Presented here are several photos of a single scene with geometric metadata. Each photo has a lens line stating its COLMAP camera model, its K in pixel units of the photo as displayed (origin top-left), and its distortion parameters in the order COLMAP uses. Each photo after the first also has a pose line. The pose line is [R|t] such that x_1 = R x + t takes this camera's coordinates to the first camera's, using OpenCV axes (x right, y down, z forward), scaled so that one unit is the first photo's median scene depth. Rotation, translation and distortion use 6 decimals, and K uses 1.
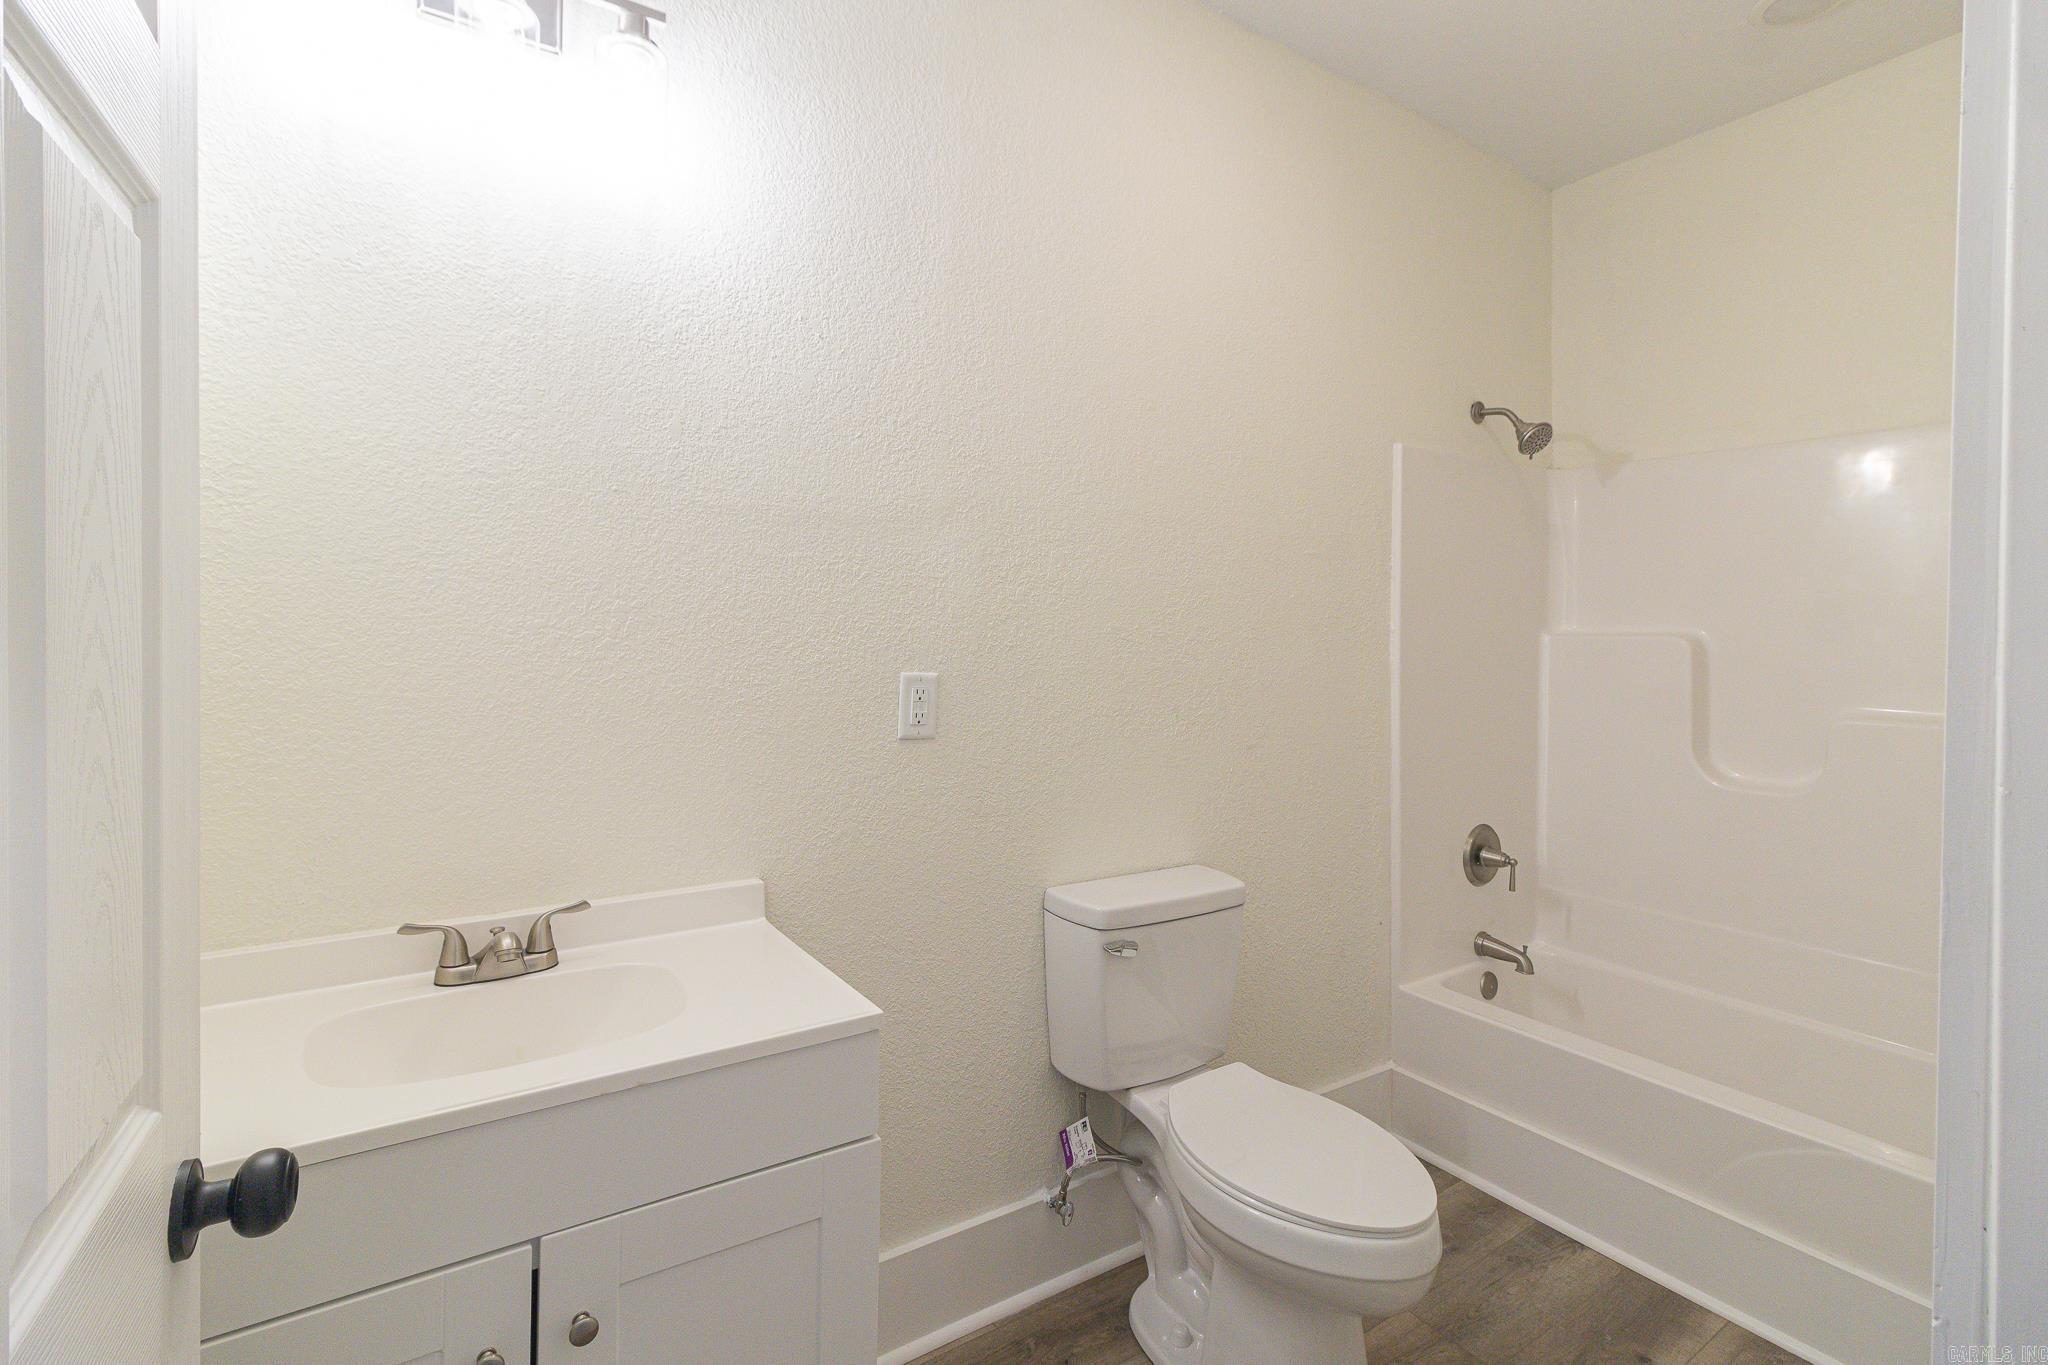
lens RADIAL K [[921.4, 0, 1021.3], [0, 921.4, 652.9], [0, 0, 1]] dist [0.001791, -0.000385]
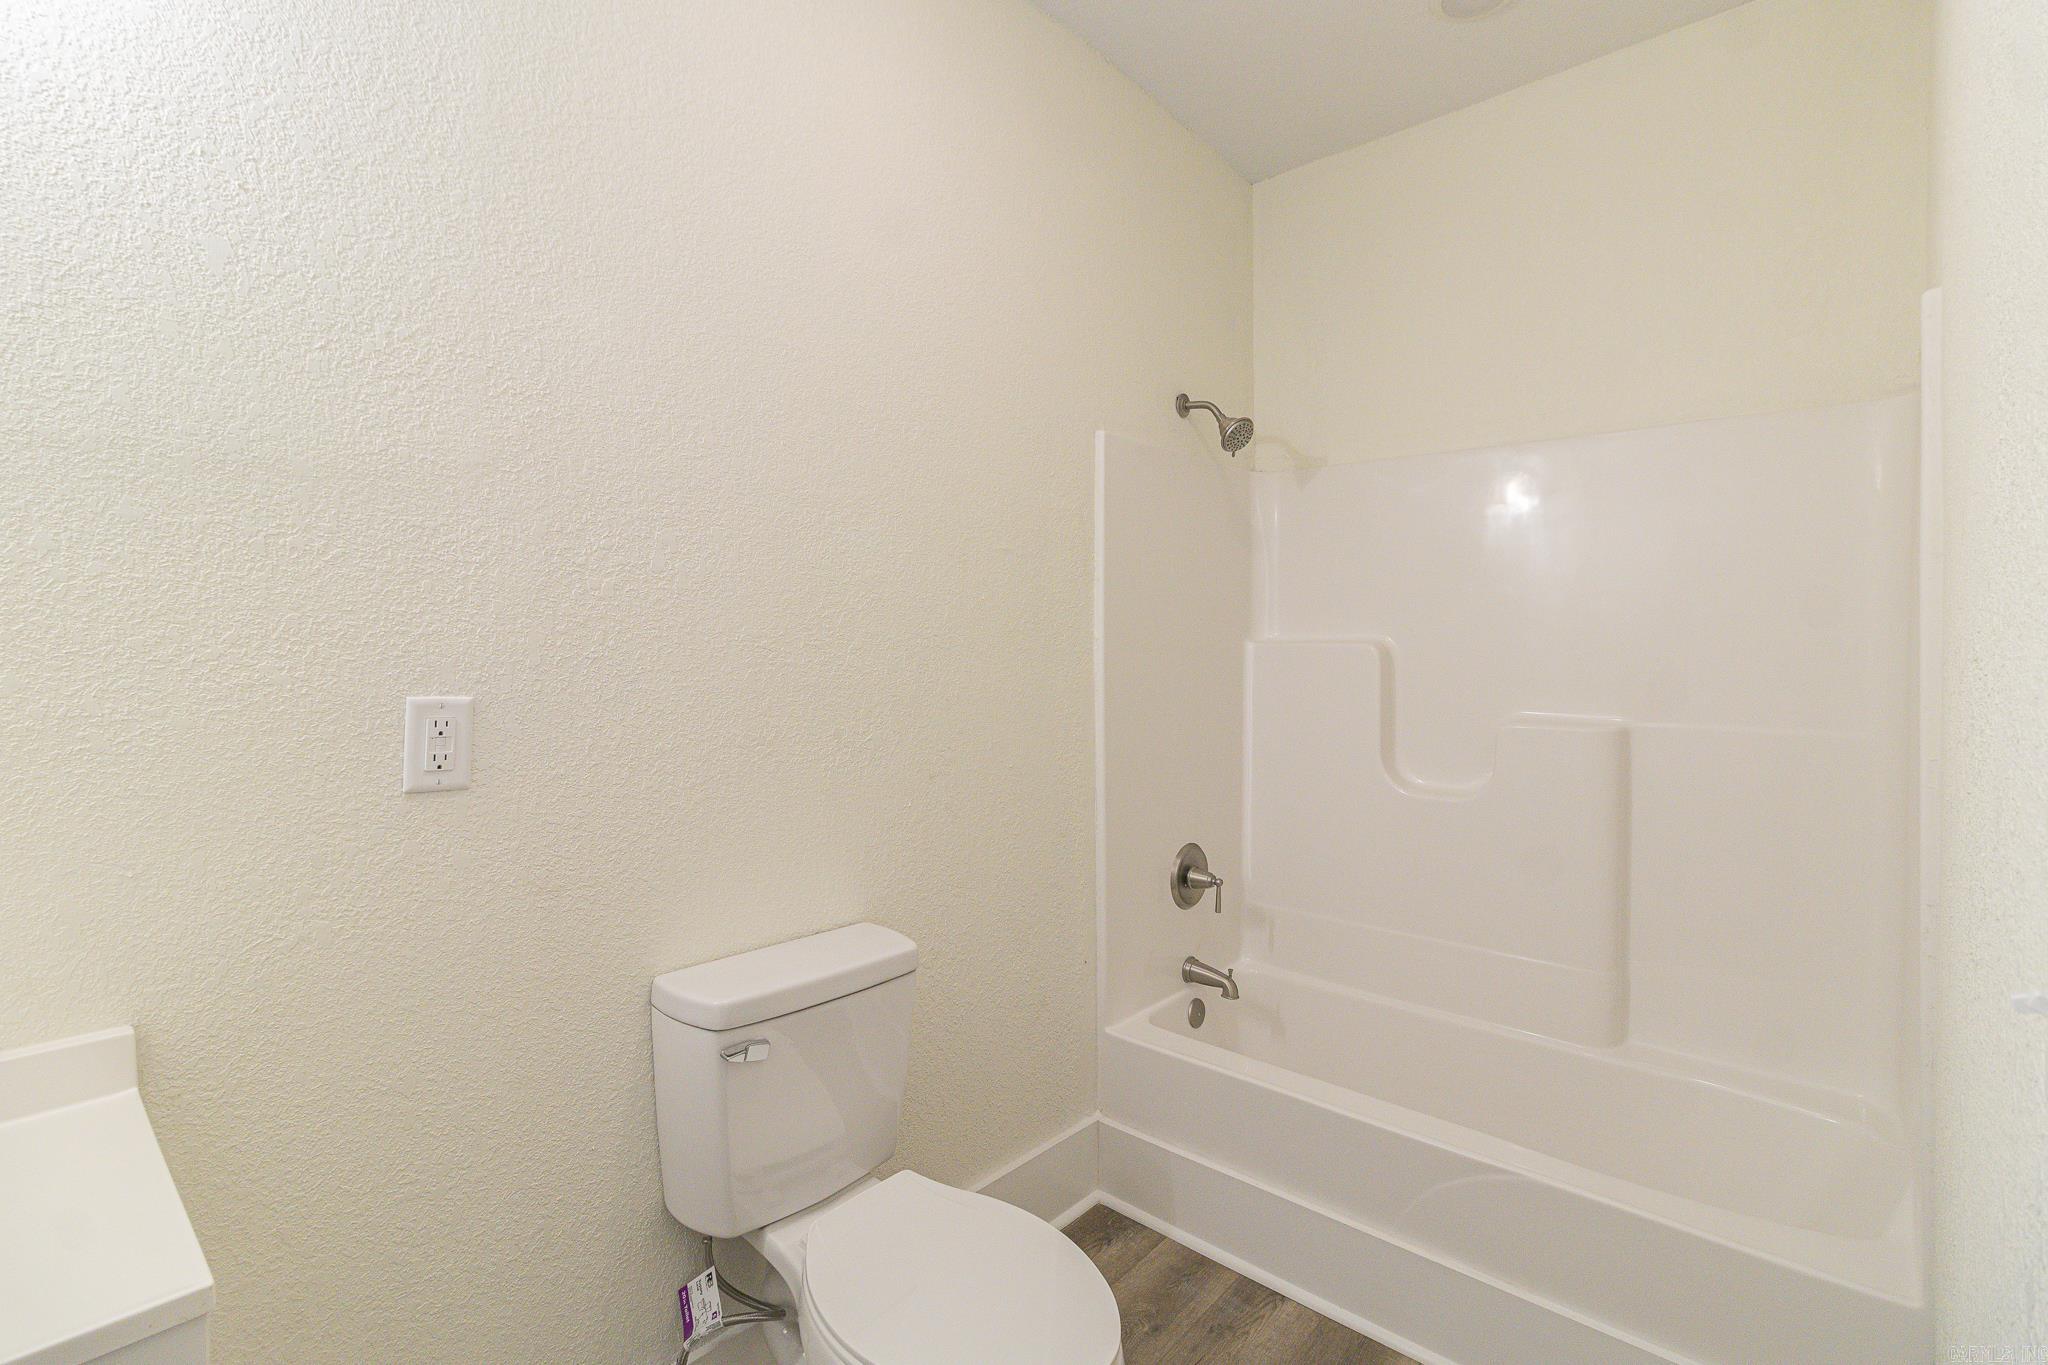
lens RADIAL K [[962.1, 0, 1024.0], [0, 962.1, 682.5], [0, 0, 1]] dist [0.000484, 0.000302]
pose [[0.961176, -0.014800, 0.275538, 0.097521], [0.009862, 0.999765, 0.019300, 0.000813], [-0.275759, -0.015834, 0.961096, 0.147000]]
